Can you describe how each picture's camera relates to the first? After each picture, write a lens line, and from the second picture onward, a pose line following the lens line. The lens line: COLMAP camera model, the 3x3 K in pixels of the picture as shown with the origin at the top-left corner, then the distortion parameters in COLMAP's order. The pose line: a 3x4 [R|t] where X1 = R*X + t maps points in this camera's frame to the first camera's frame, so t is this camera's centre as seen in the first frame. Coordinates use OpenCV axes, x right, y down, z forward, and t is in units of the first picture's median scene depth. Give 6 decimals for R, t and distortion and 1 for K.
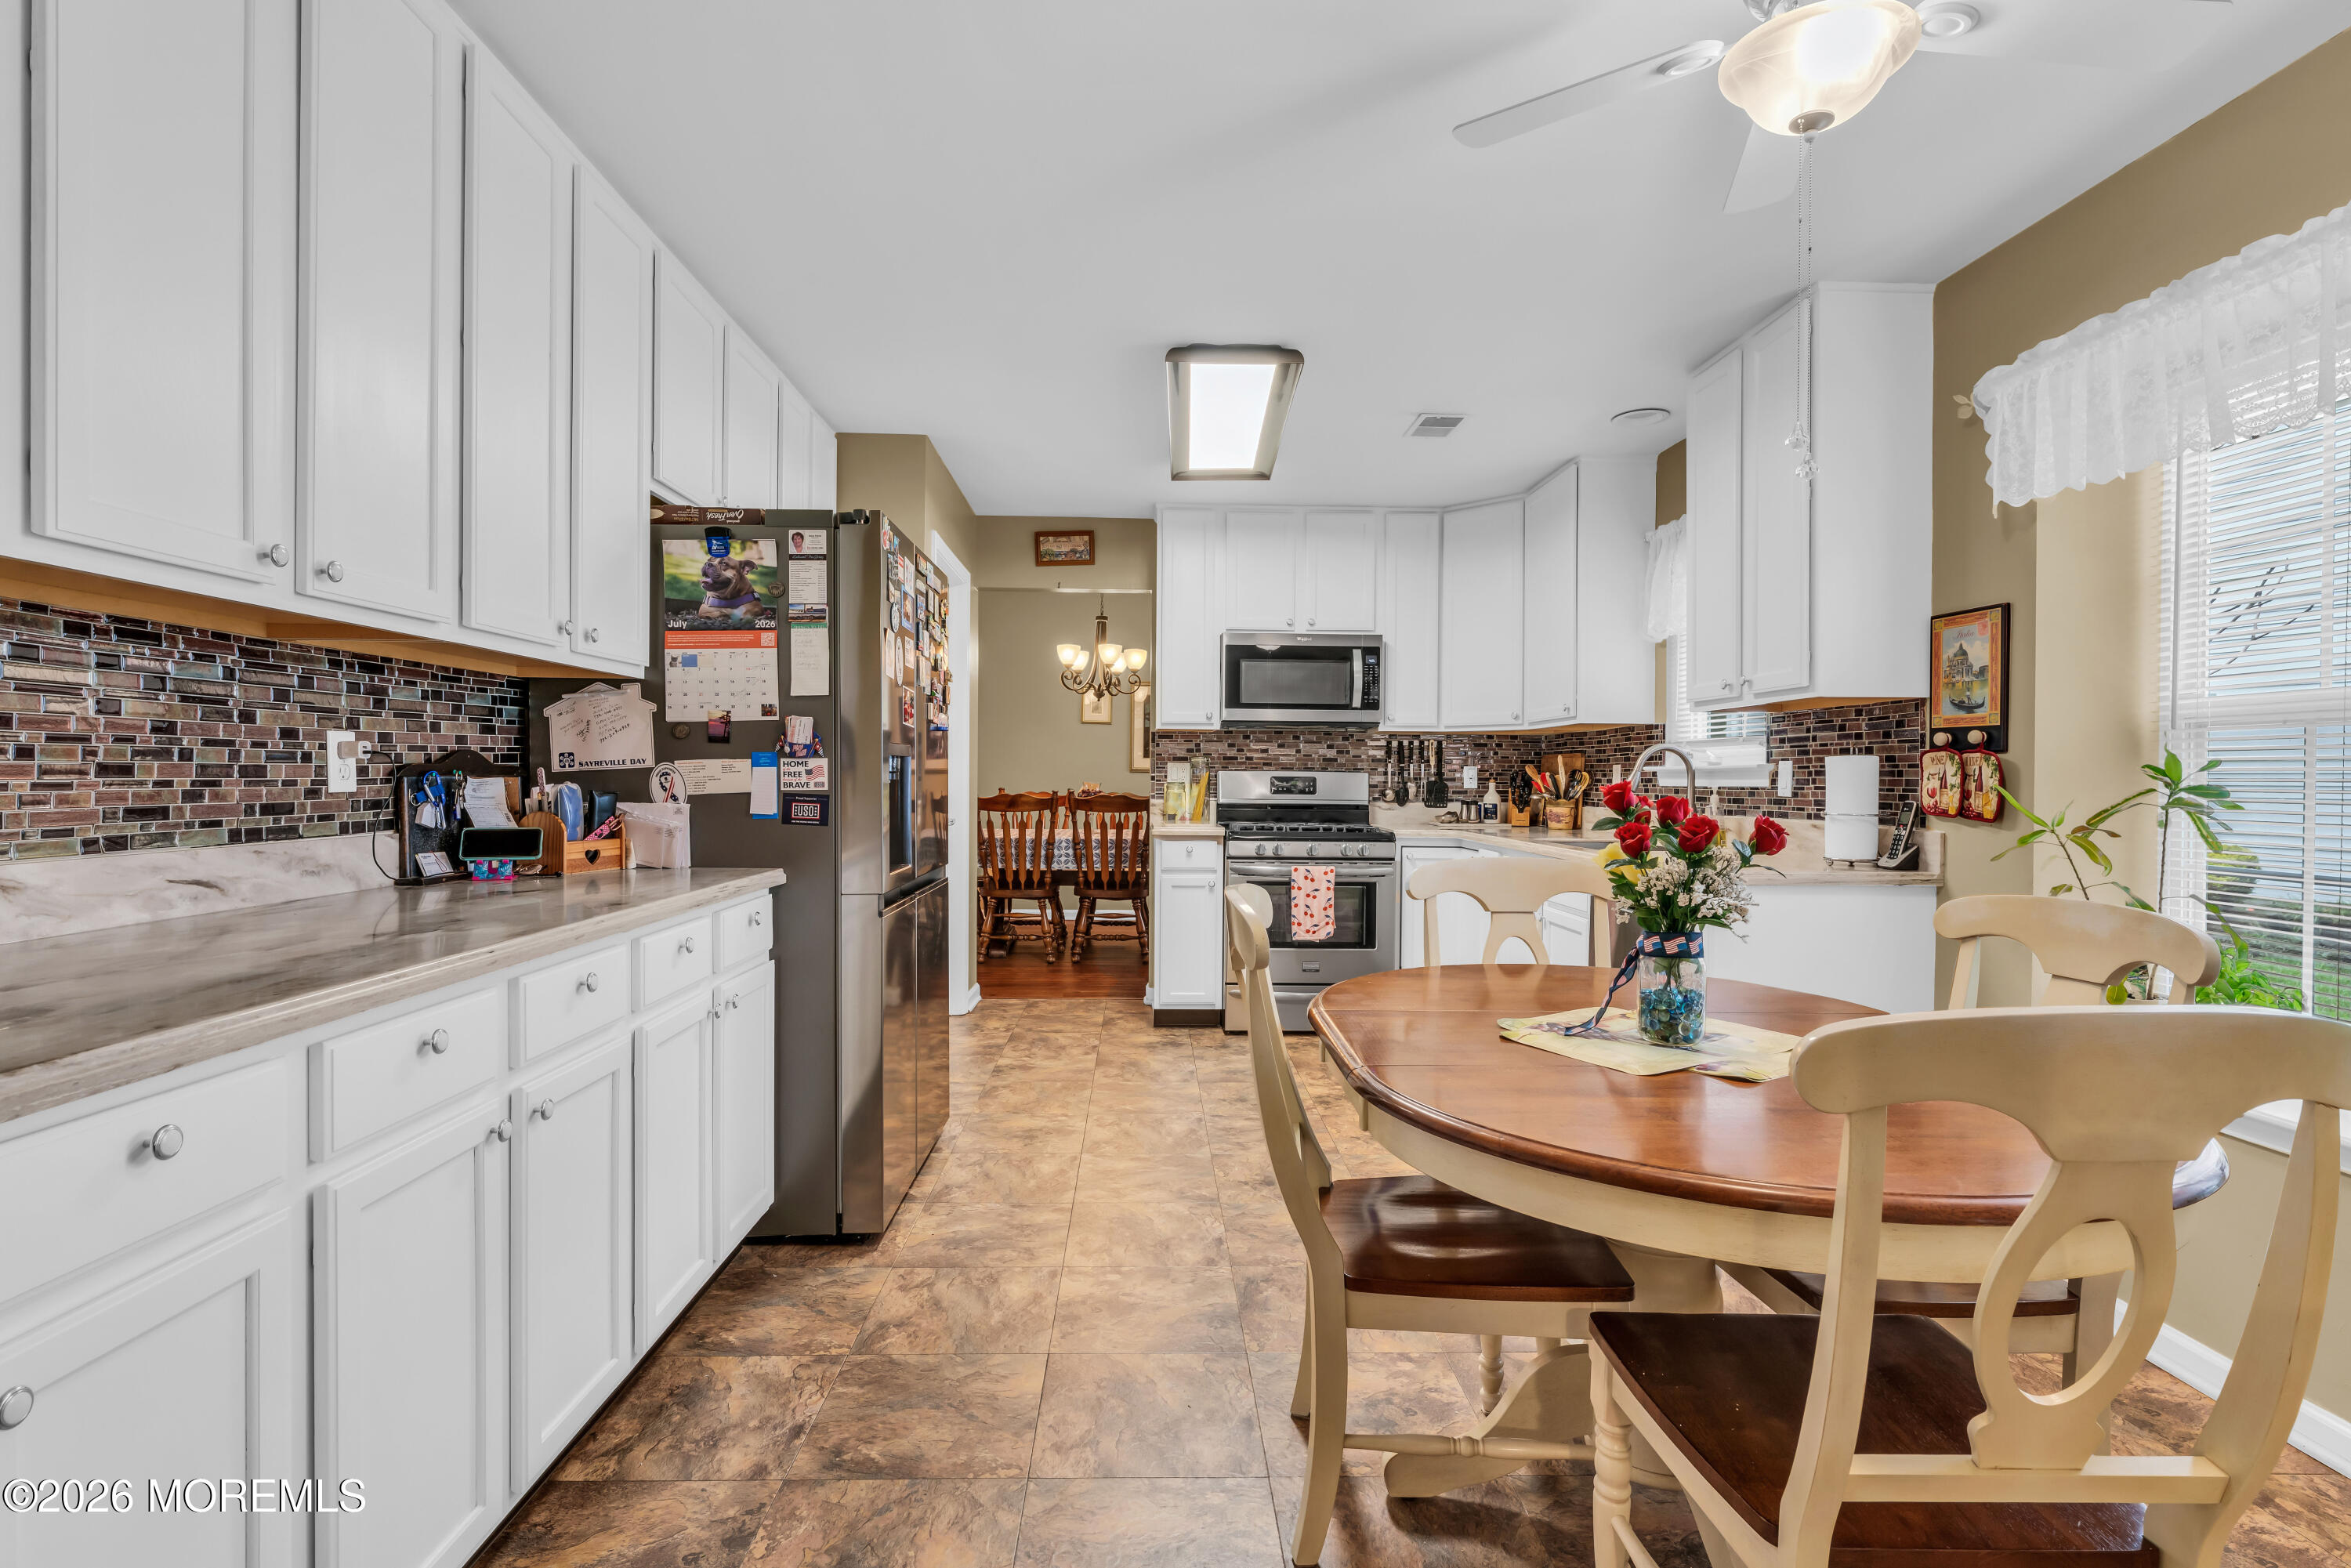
lens RADIAL K [[1123.8, 0, 1170.5], [0, 1123.8, 787.9], [0, 0, 1]] dist [-0.004327, 0.001686]
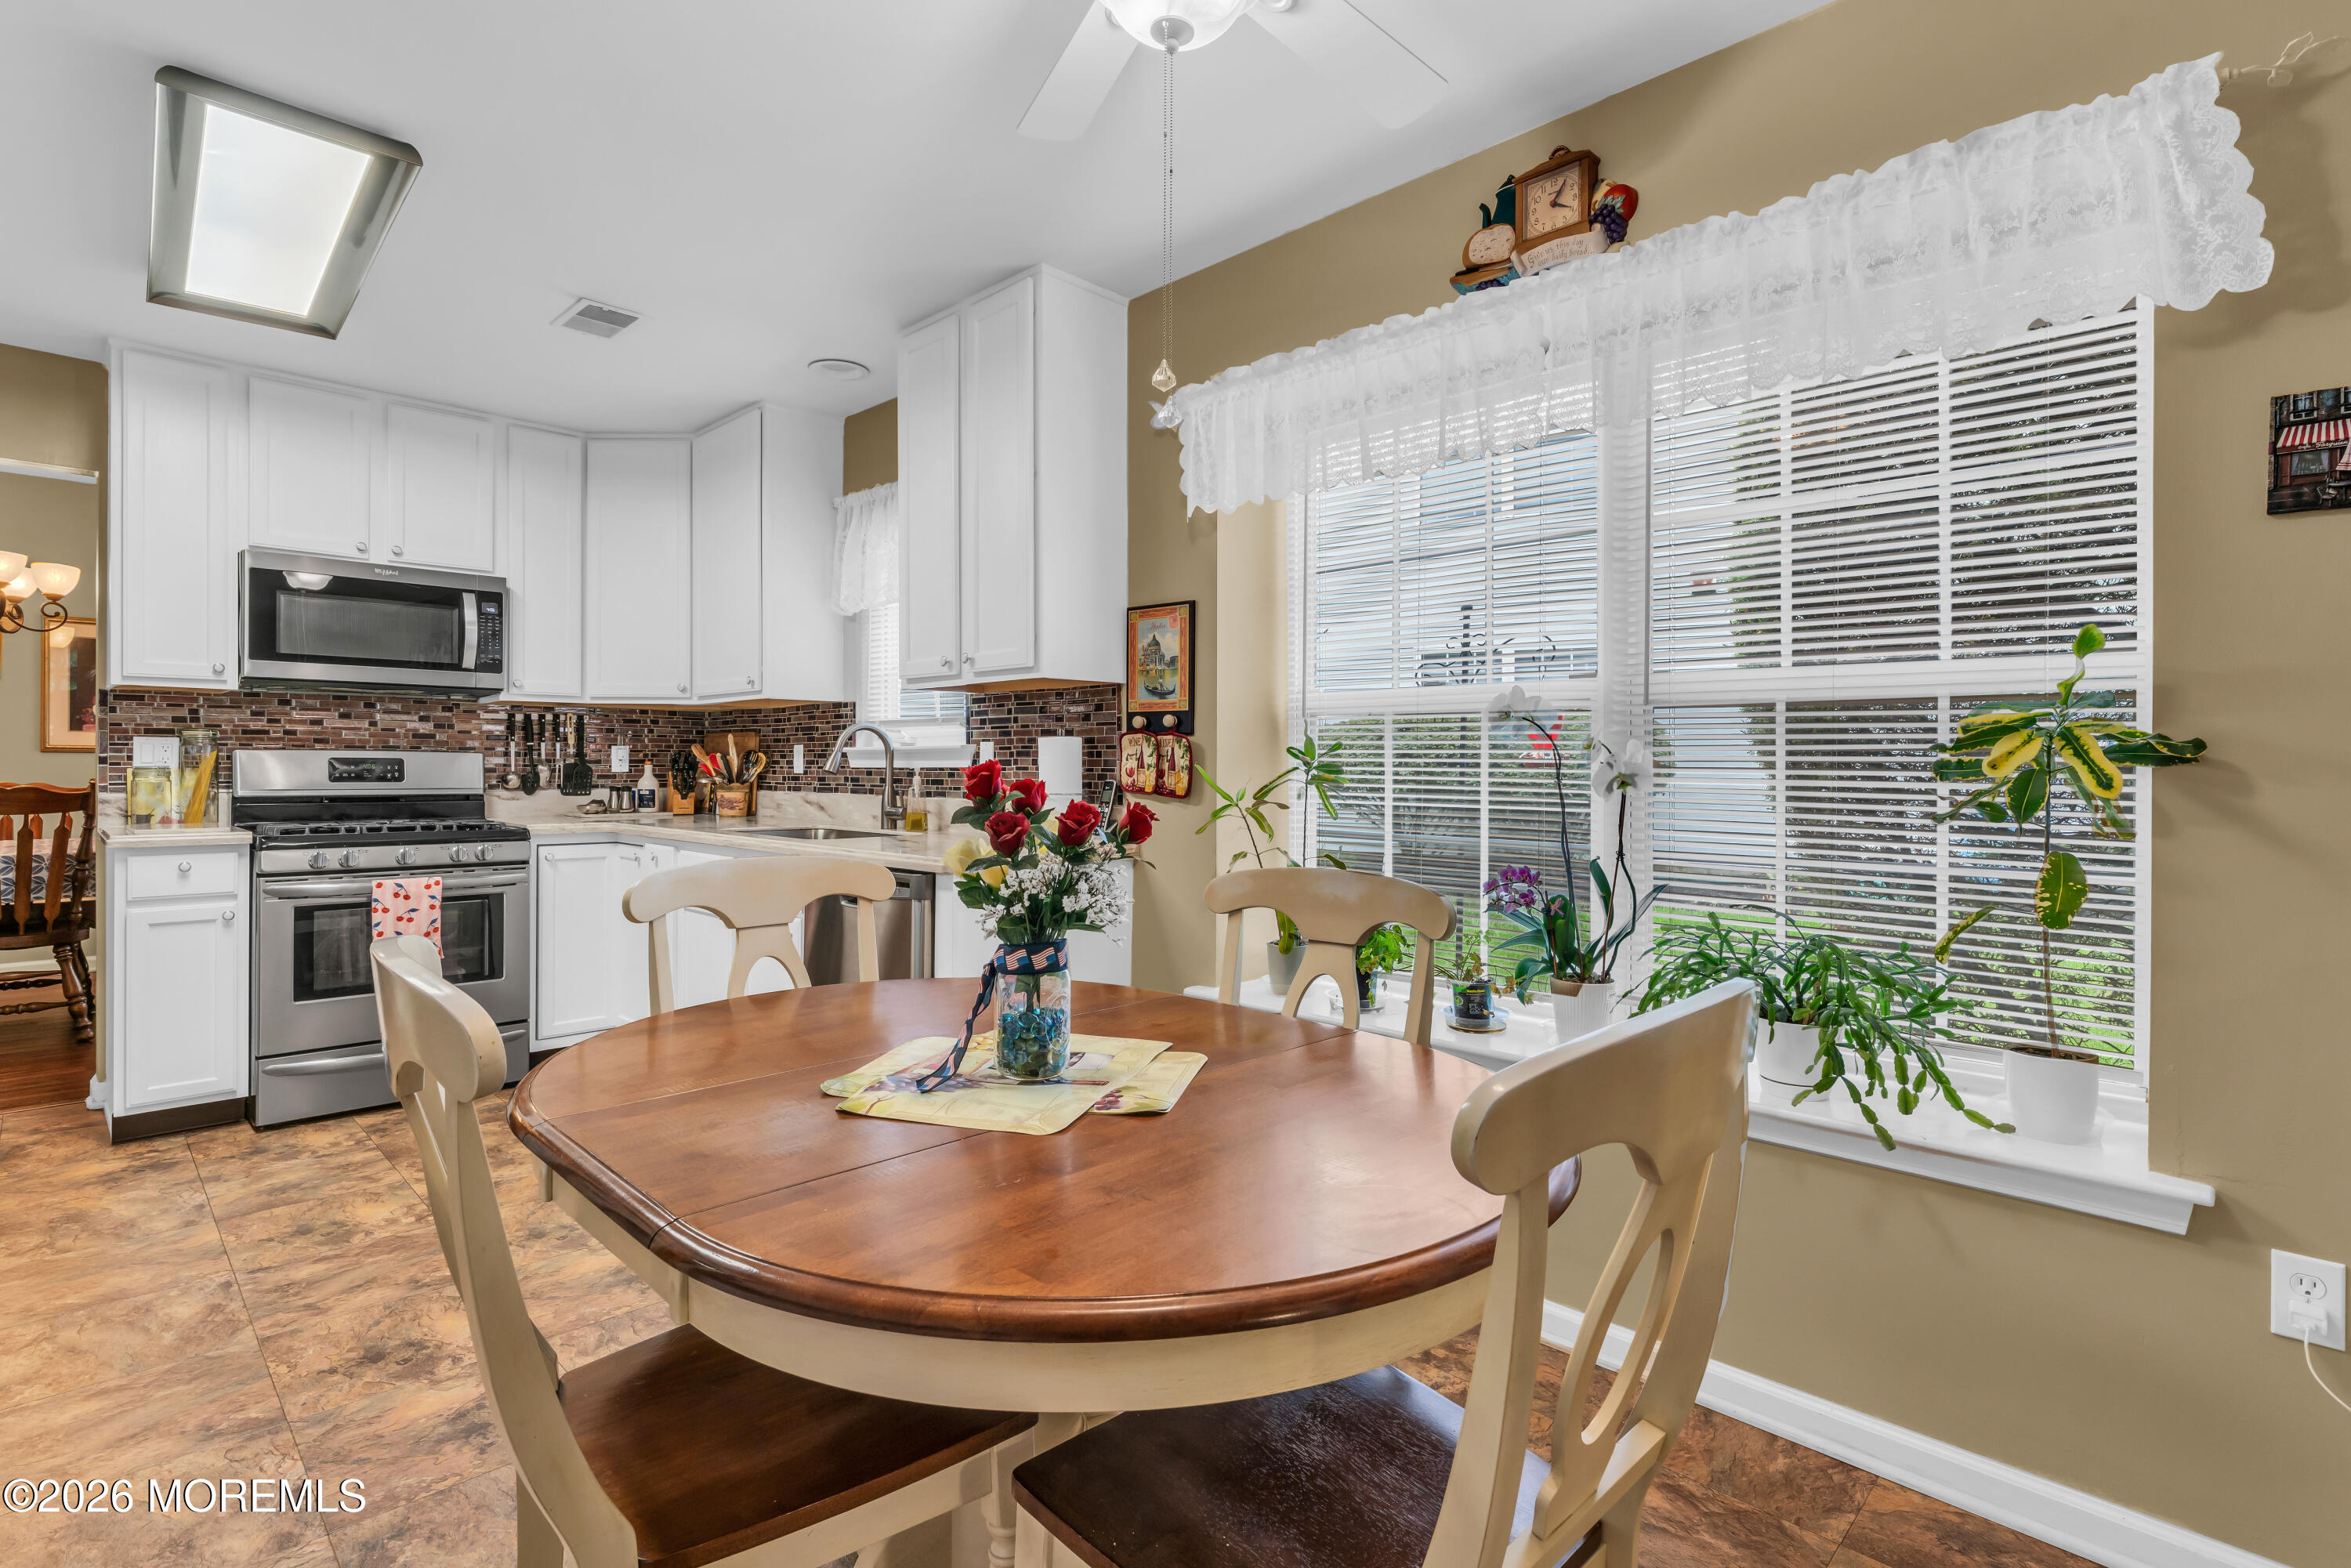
lens RADIAL K [[1123.8, 0, 1176.1], [0, 1123.8, 768.3], [0, 0, 1]] dist [-0.004327, 0.001686]
pose [[0.721909, -0.005895, 0.691963, -0.024894], [0.007227, 0.999973, 0.000979, -0.000193], [-0.691950, 0.004294, 0.721932, 0.153533]]
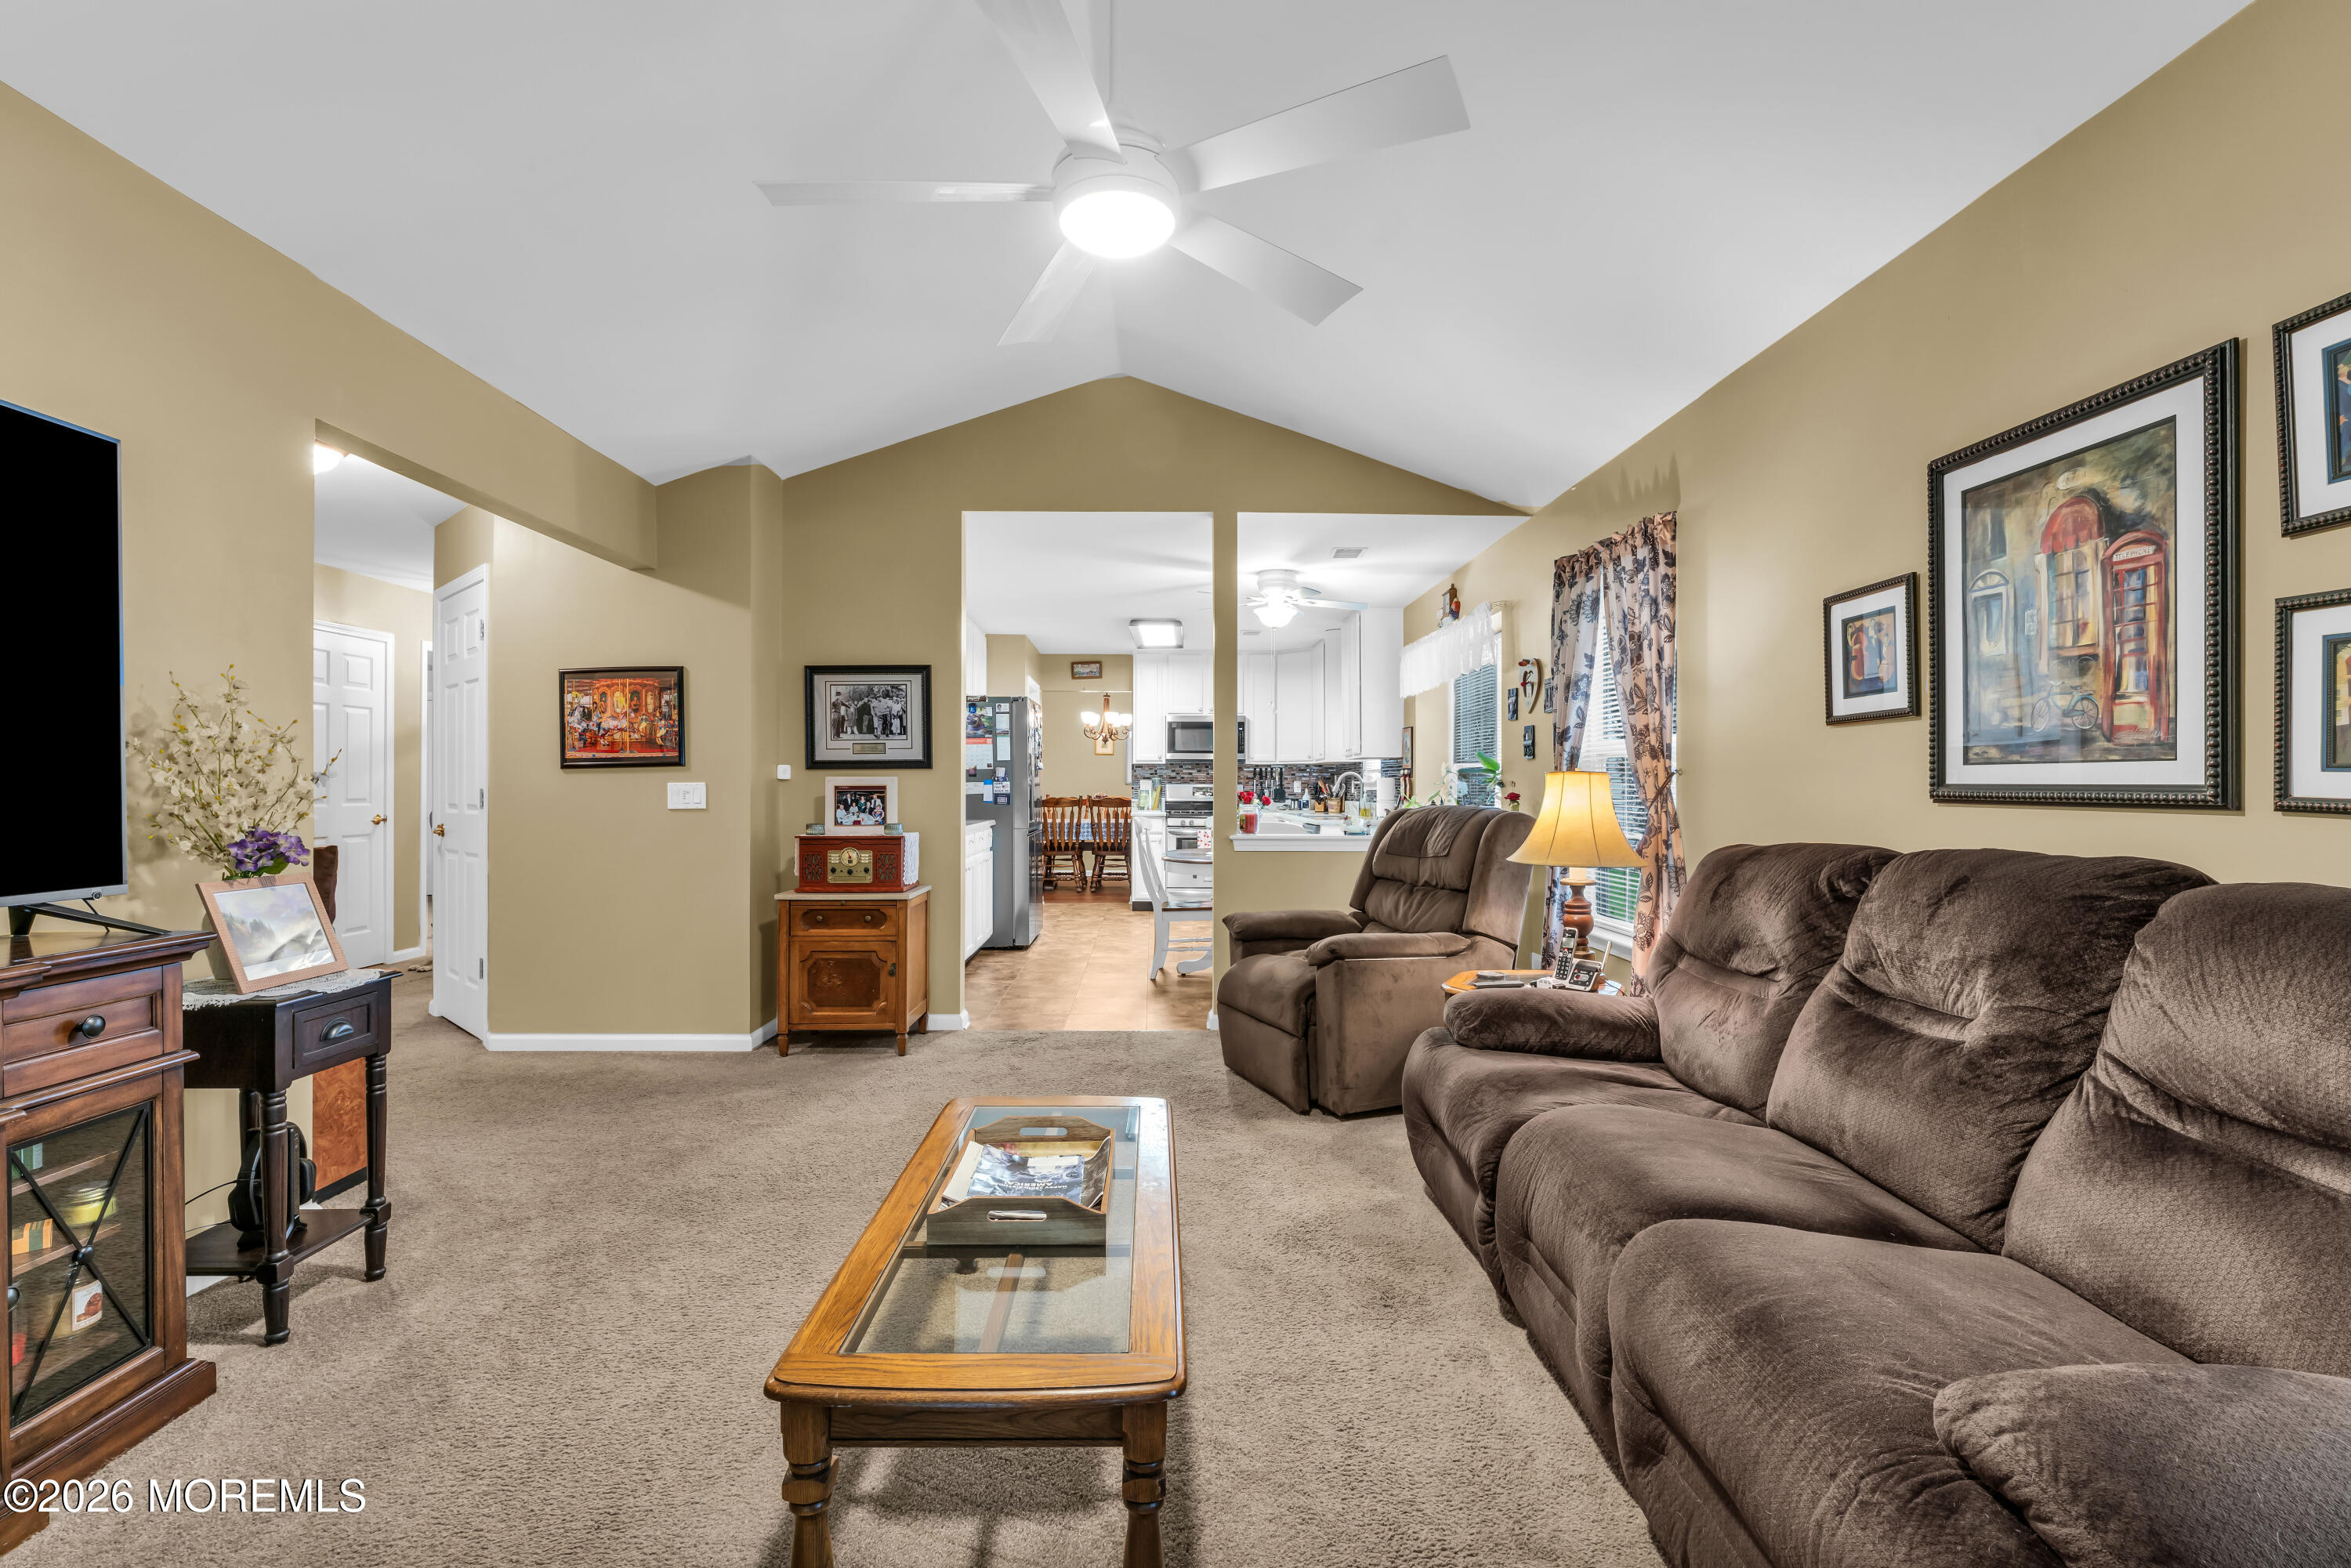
lens RADIAL K [[1123.8, 0, 1169.4], [0, 1123.8, 781.3], [0, 0, 1]] dist [-0.004327, 0.001686]
pose [[0.999920, -0.006457, -0.010863, 0.105910], [0.006283, 0.999853, -0.015956, 0.016281], [0.010965, 0.015887, 0.999814, -1.442375]]
